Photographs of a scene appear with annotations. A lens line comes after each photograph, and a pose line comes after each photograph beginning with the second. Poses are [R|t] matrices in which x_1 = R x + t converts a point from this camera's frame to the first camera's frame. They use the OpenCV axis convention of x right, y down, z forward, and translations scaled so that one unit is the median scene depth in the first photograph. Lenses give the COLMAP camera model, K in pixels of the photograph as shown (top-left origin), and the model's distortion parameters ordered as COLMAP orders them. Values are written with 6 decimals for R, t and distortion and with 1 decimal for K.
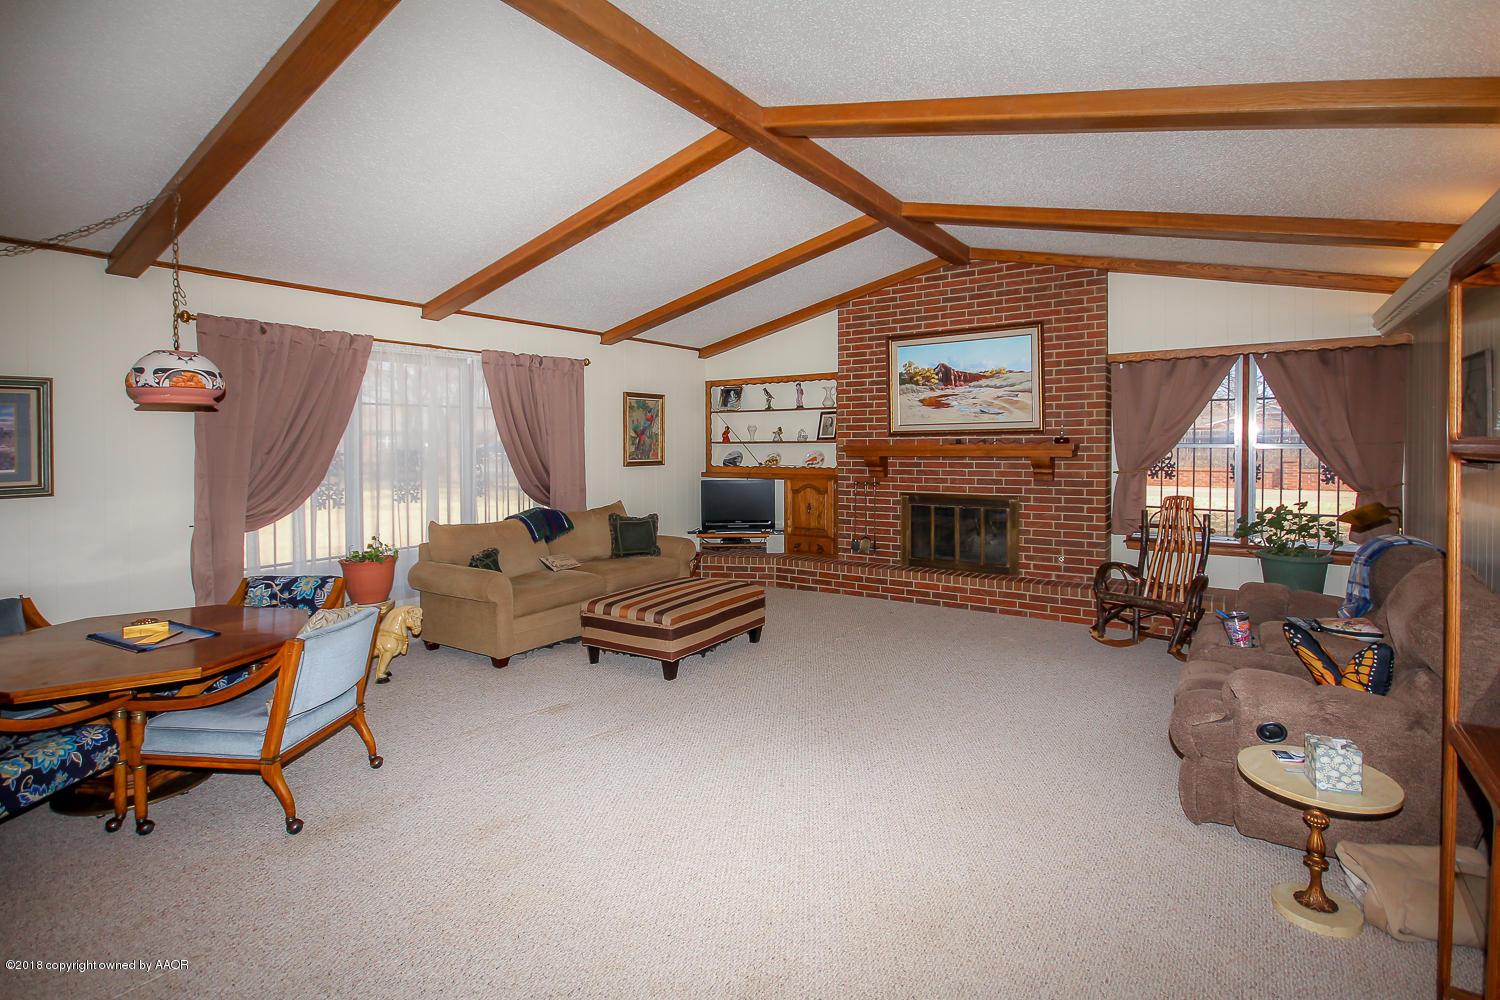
lens RADIAL K [[731.1, 0, 749.5], [0, 731.1, 456.0], [0, 0, 1]] dist [-0.001480, 0.000678]
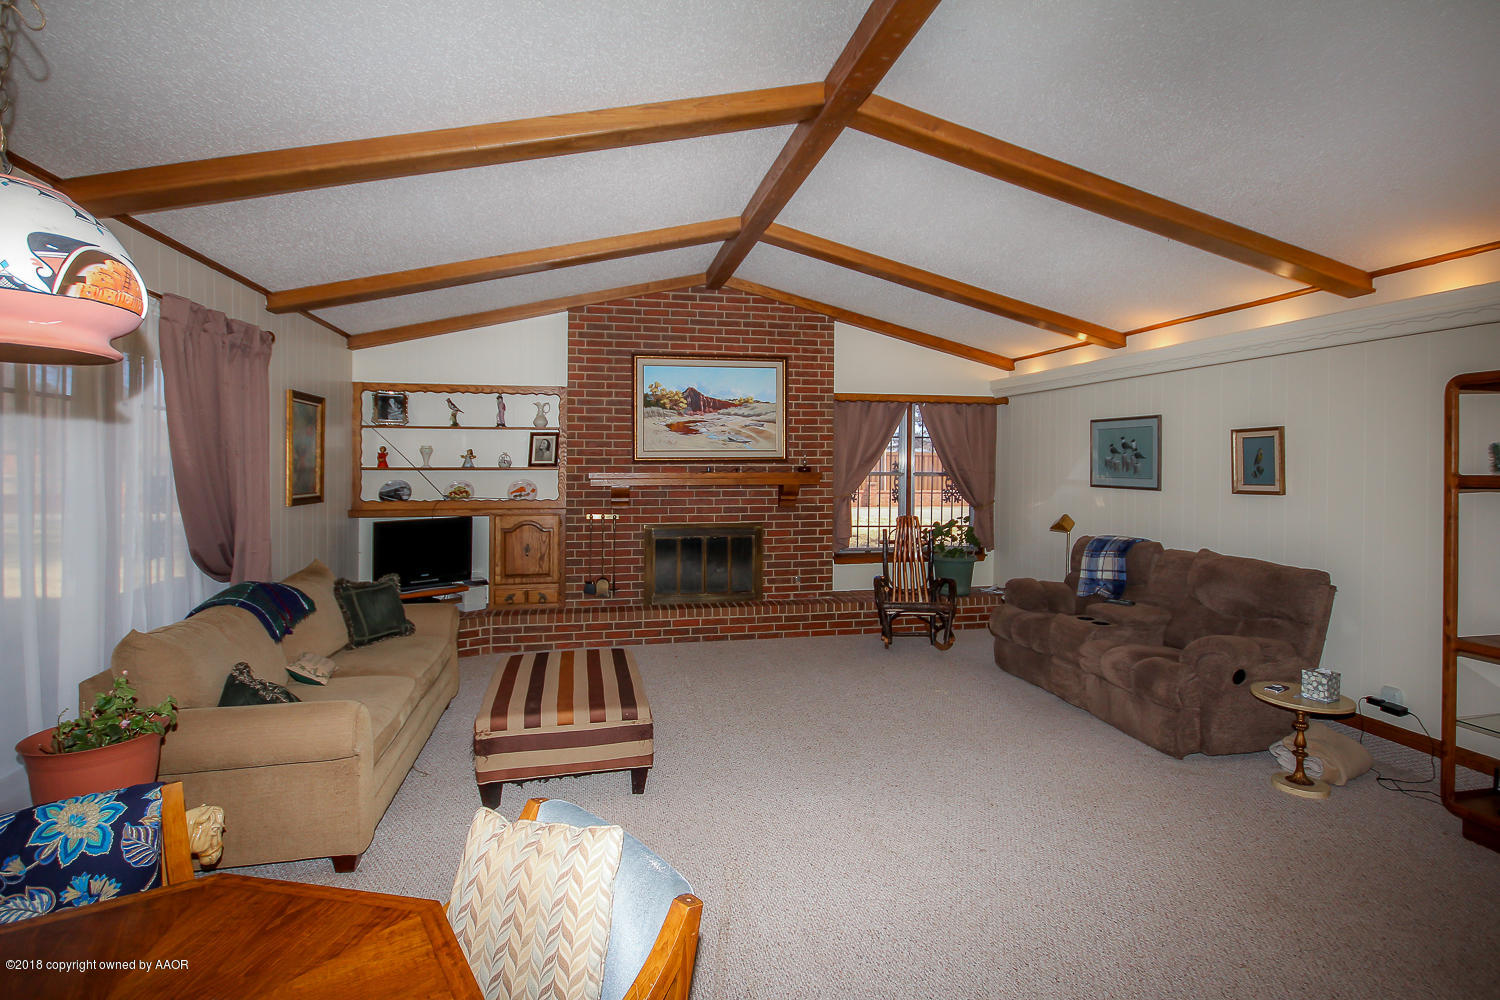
lens RADIAL K [[749.7, 0, 732.5], [0, 749.7, 476.6], [0, 0, 1]] dist [-0.002675, -0.000593]
pose [[0.690395, -0.003249, 0.723426, -0.413003], [0.007463, 0.999969, -0.002632, -0.007525], [-0.723395, 0.007216, 0.690397, 0.287055]]
